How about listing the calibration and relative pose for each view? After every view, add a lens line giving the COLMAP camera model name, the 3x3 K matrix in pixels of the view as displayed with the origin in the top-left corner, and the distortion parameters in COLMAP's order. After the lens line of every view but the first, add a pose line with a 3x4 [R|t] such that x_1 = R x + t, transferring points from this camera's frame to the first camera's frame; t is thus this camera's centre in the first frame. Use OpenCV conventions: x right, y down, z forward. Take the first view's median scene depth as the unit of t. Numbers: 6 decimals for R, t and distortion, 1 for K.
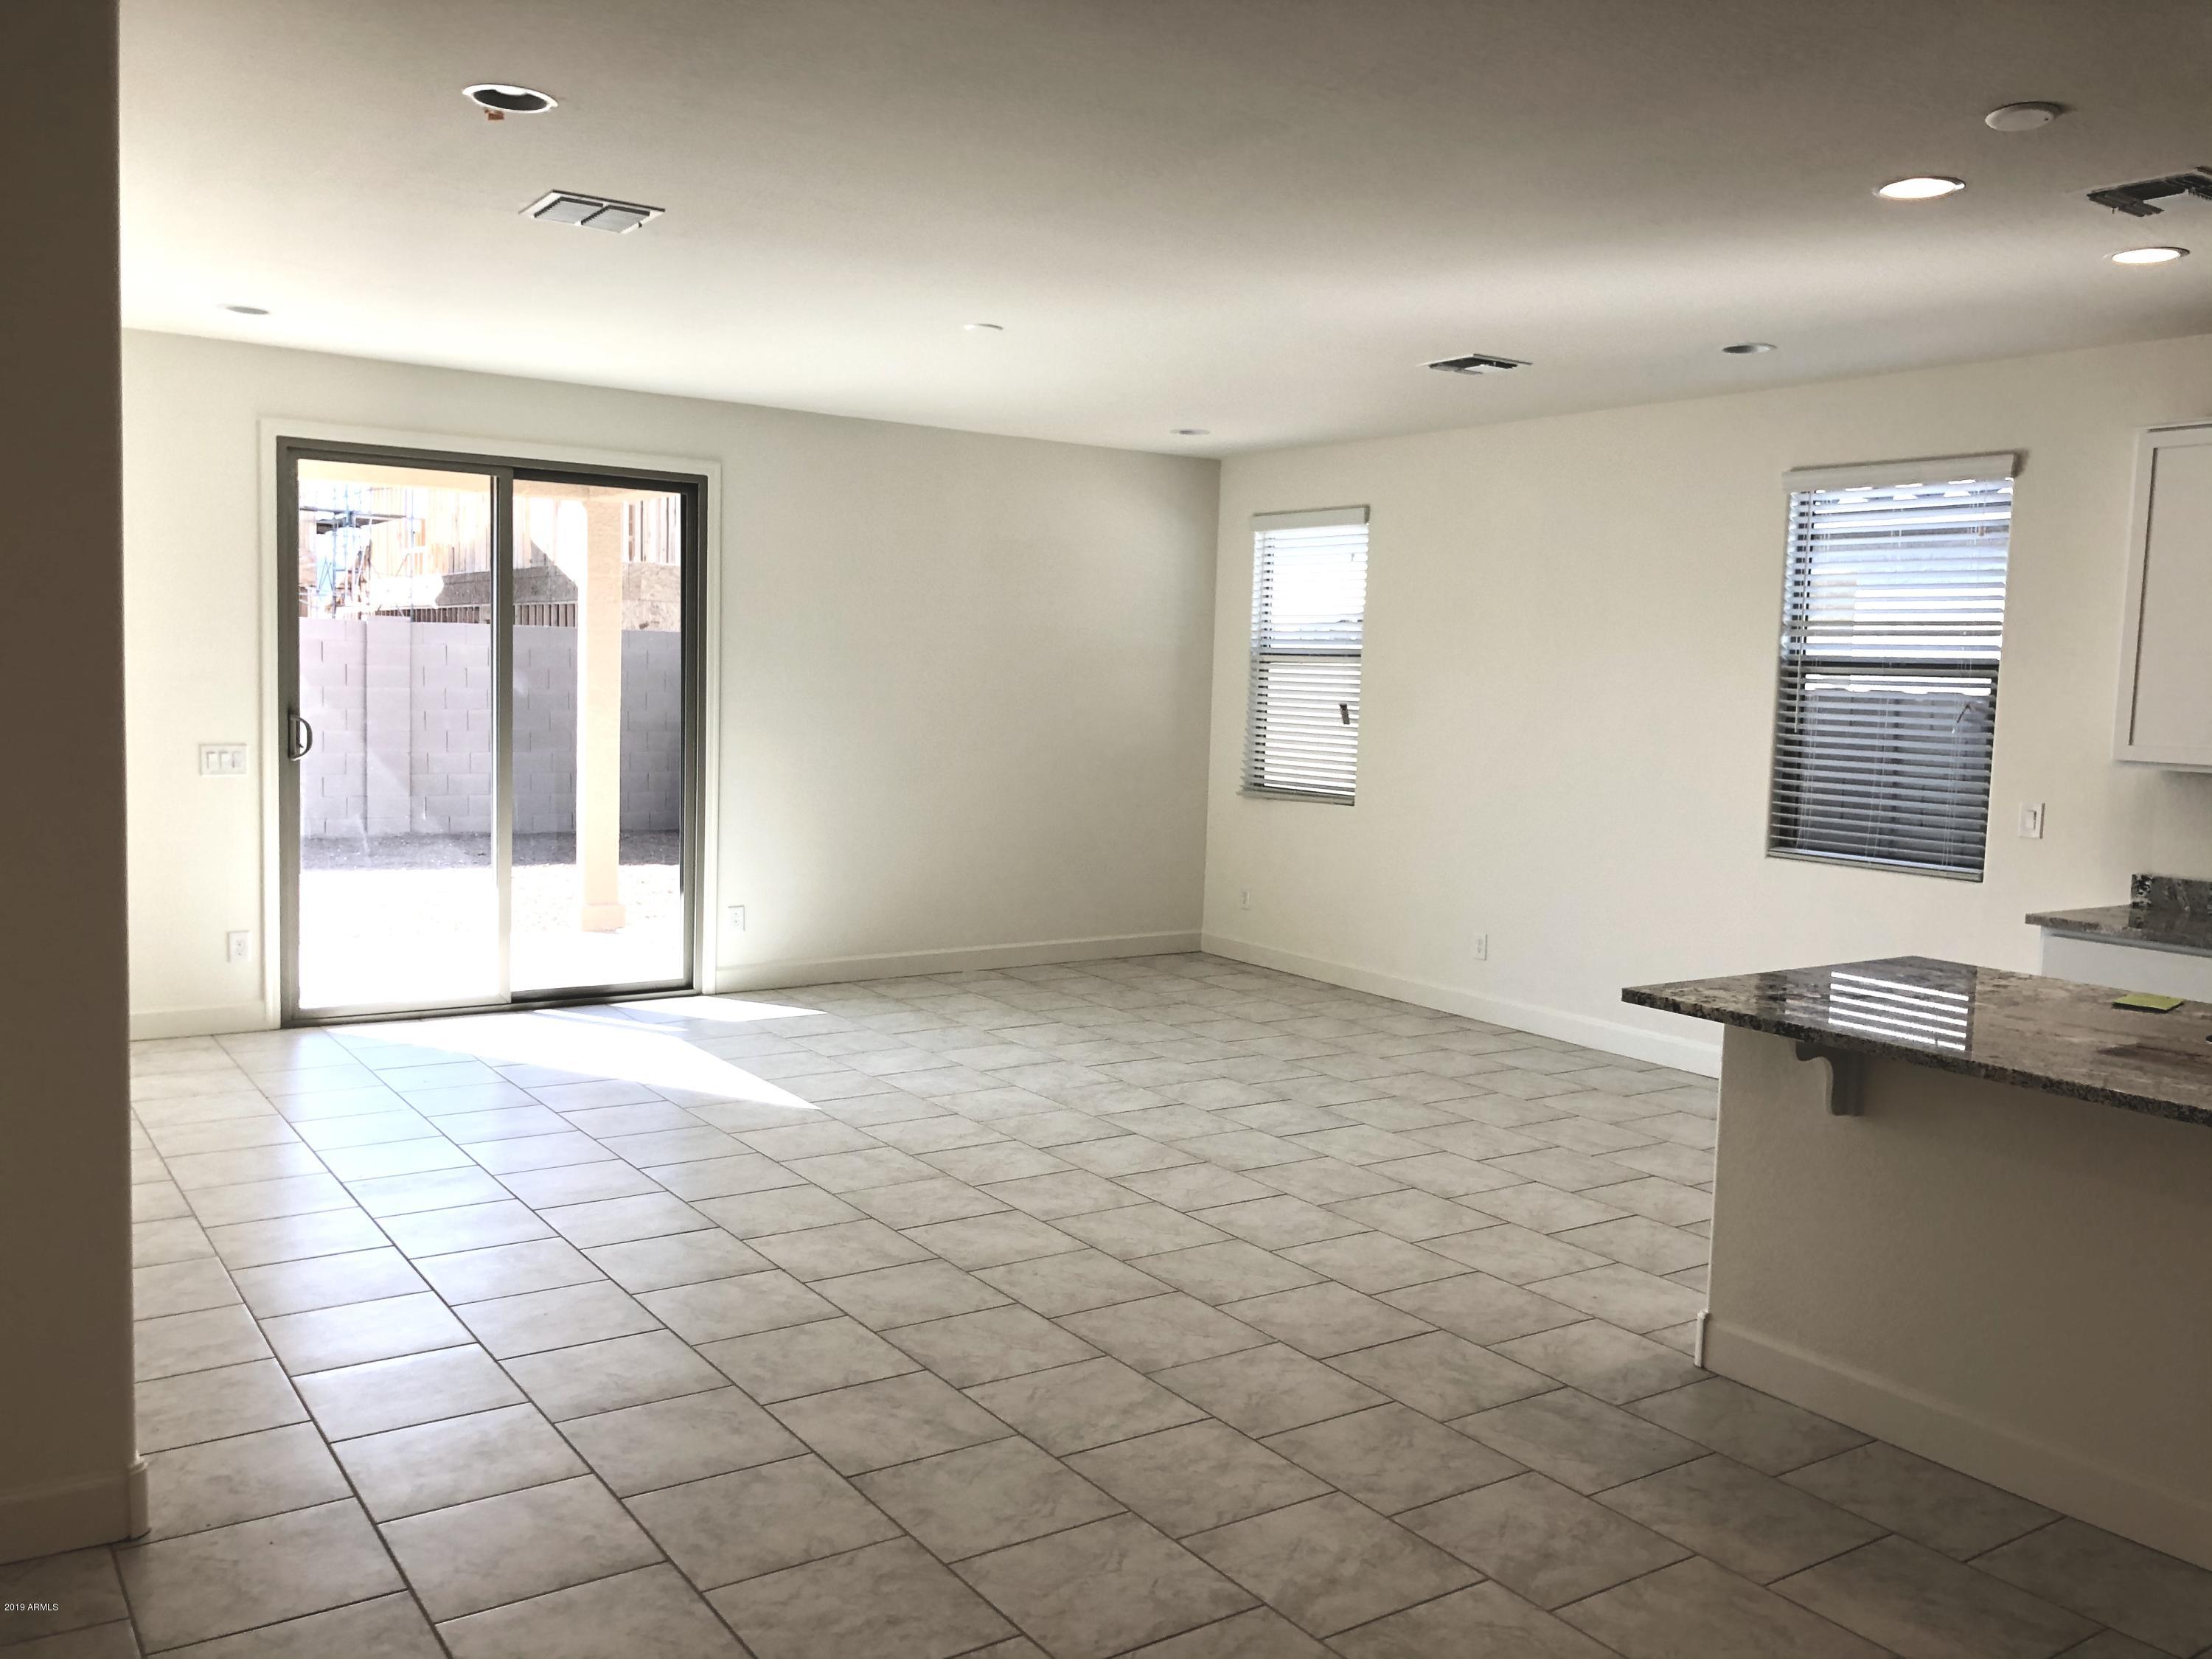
lens RADIAL K [[1816.4, 0, 1122.4], [0, 1816.4, 829.0], [0, 0, 1]] dist [0.033775, -0.039261]
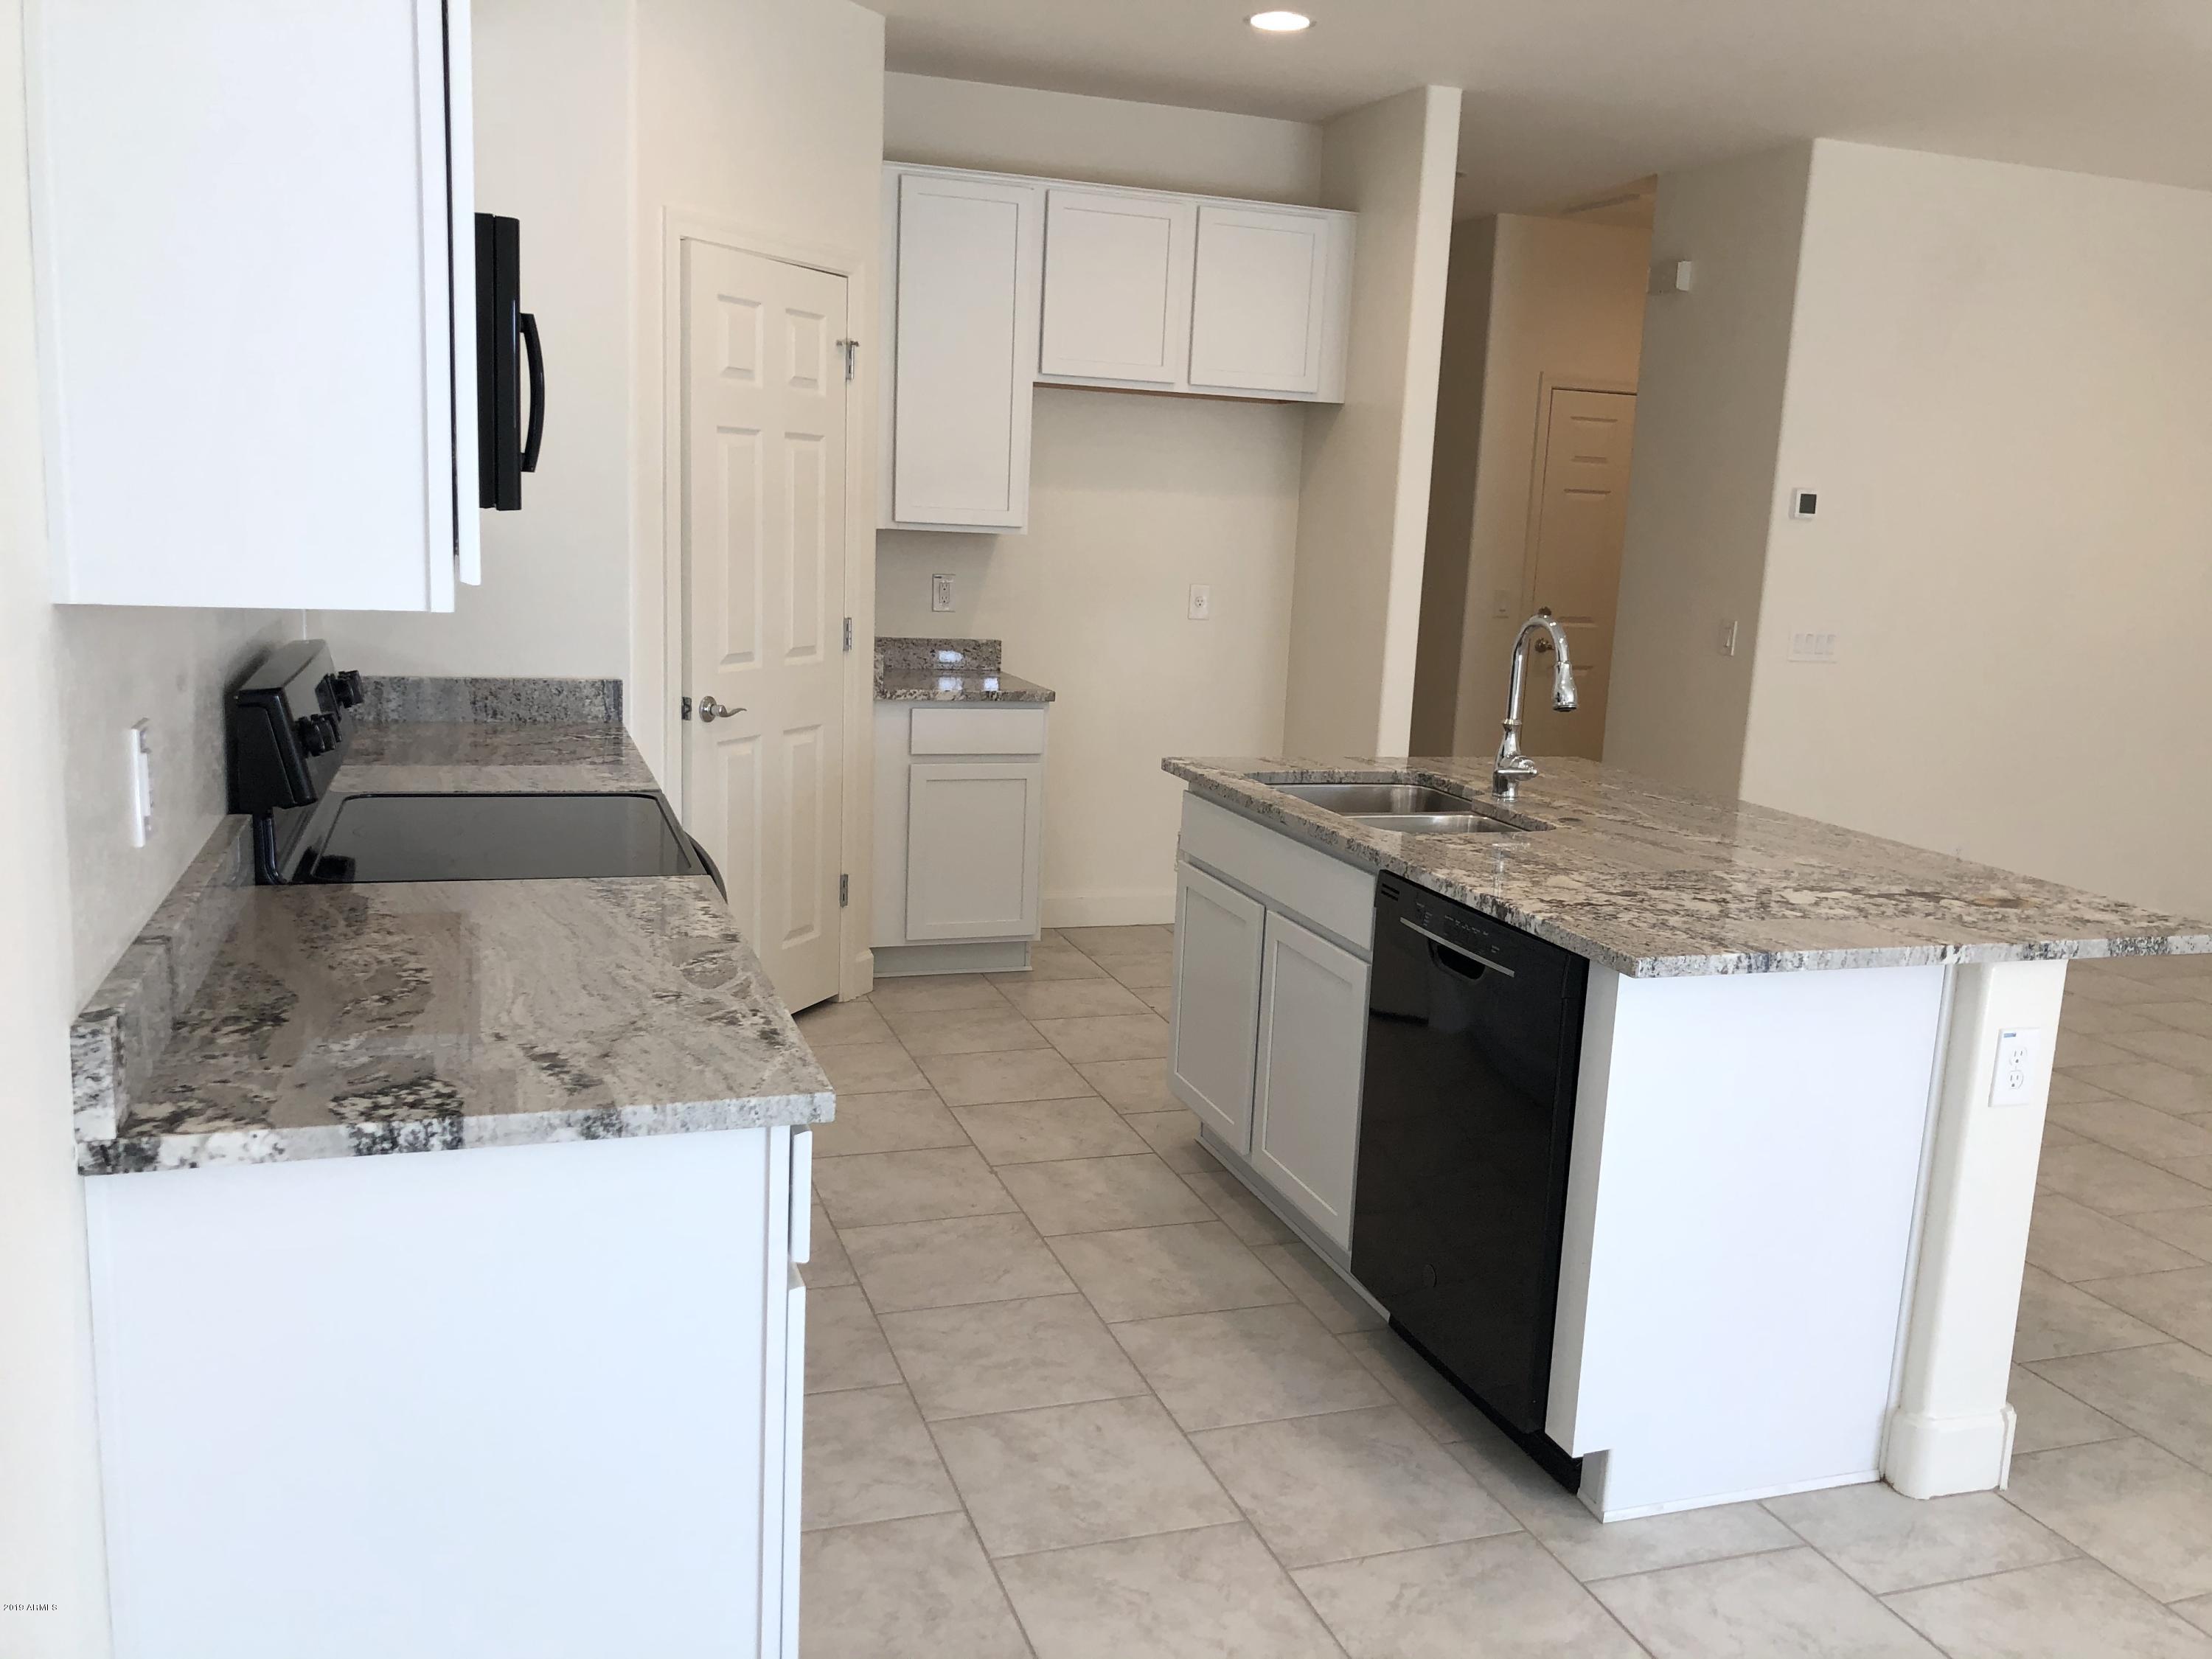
lens RADIAL K [[1816.4, 0, 1126.6], [0, 1816.4, 811.5], [0, 0, 1]] dist [0.033775, -0.039261]
pose [[-0.962032, -0.119999, 0.245143, 0.459446], [-0.053585, 0.963725, 0.261462, -0.105296], [-0.267625, 0.238399, -0.933564, 1.553258]]
